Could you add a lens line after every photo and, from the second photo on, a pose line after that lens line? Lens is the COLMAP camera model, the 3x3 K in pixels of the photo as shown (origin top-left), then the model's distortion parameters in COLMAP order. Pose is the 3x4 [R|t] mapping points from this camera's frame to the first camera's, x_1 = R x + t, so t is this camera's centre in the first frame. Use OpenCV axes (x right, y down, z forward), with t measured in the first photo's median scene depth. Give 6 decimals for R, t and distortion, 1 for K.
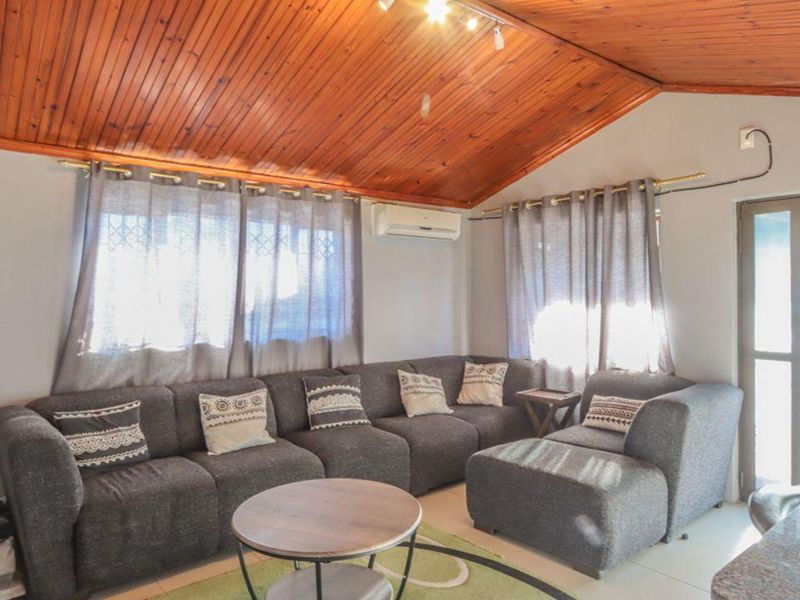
lens RADIAL K [[542.1, 0, 404.9], [0, 542.1, 297.1], [0, 0, 1]] dist [-0.007597, -0.000567]
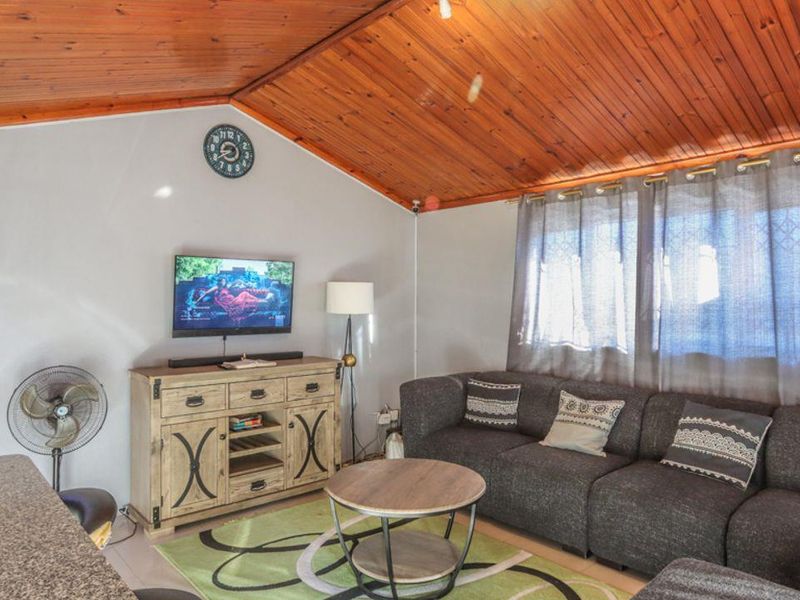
lens RADIAL K [[542.1, 0, 402.2], [0, 542.1, 300.0], [0, 0, 1]] dist [-0.007597, -0.000567]
pose [[0.071845, 0.006294, -0.997396, 0.792895], [-0.002680, 0.999978, 0.006117, -0.009907], [0.997412, 0.002233, 0.071860, 0.693548]]
